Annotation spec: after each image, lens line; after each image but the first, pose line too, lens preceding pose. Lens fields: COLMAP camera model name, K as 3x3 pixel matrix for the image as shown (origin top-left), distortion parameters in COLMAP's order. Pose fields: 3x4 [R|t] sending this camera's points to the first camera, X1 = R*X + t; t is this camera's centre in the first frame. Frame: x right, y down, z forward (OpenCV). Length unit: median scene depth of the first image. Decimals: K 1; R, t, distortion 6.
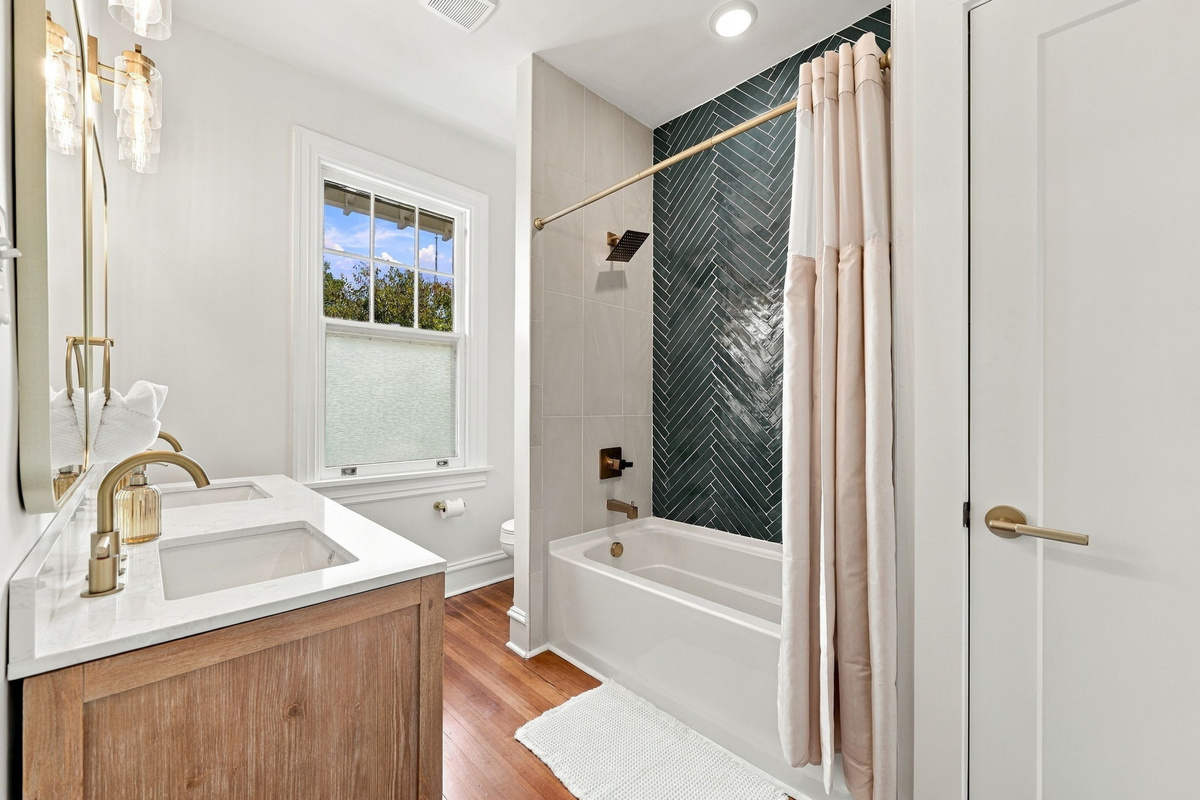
lens RADIAL K [[468.3, 0, 599.8], [0, 468.3, 403.2], [0, 0, 1]] dist [-0.001230, 0.000590]
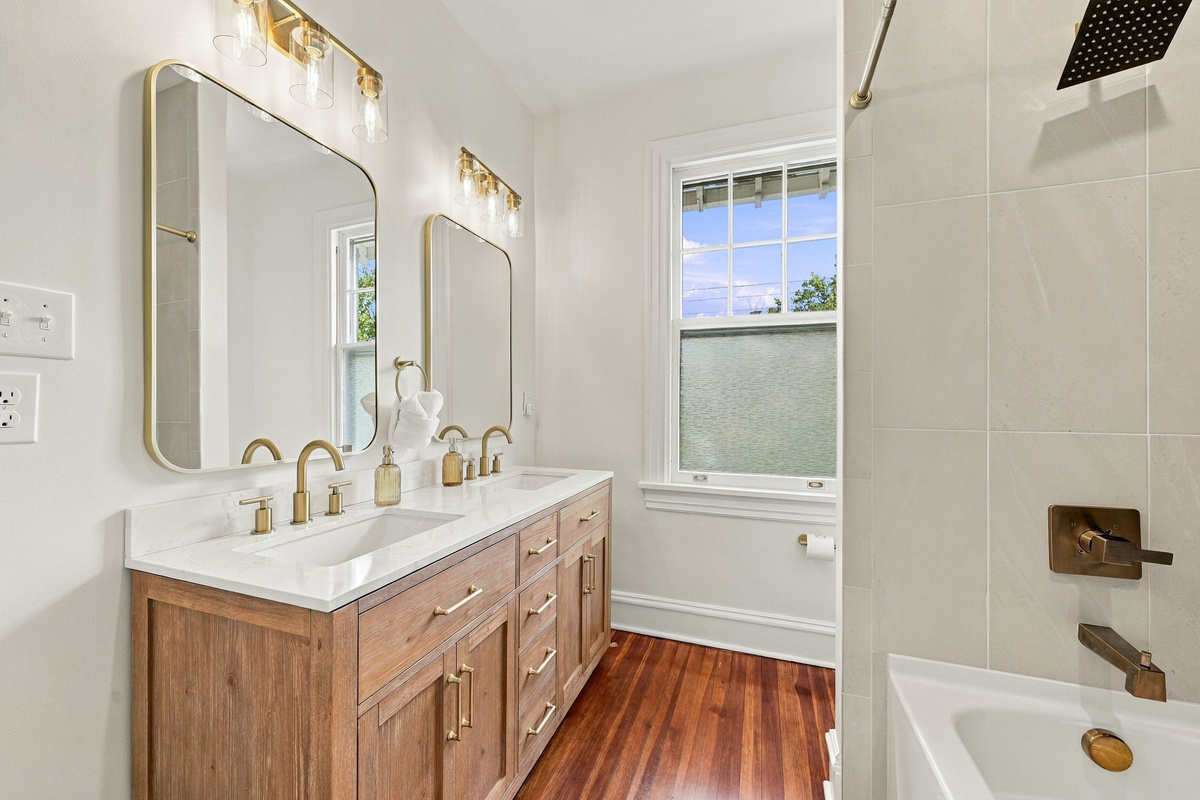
lens RADIAL K [[468.3, 0, 596.5], [0, 468.3, 400.9], [0, 0, 1]] dist [-0.001230, 0.000590]
pose [[0.431415, -0.011614, -0.902079, 0.223814], [0.000628, 0.999921, -0.012573, 0.001553], [0.902154, 0.004858, 0.431388, 0.396411]]
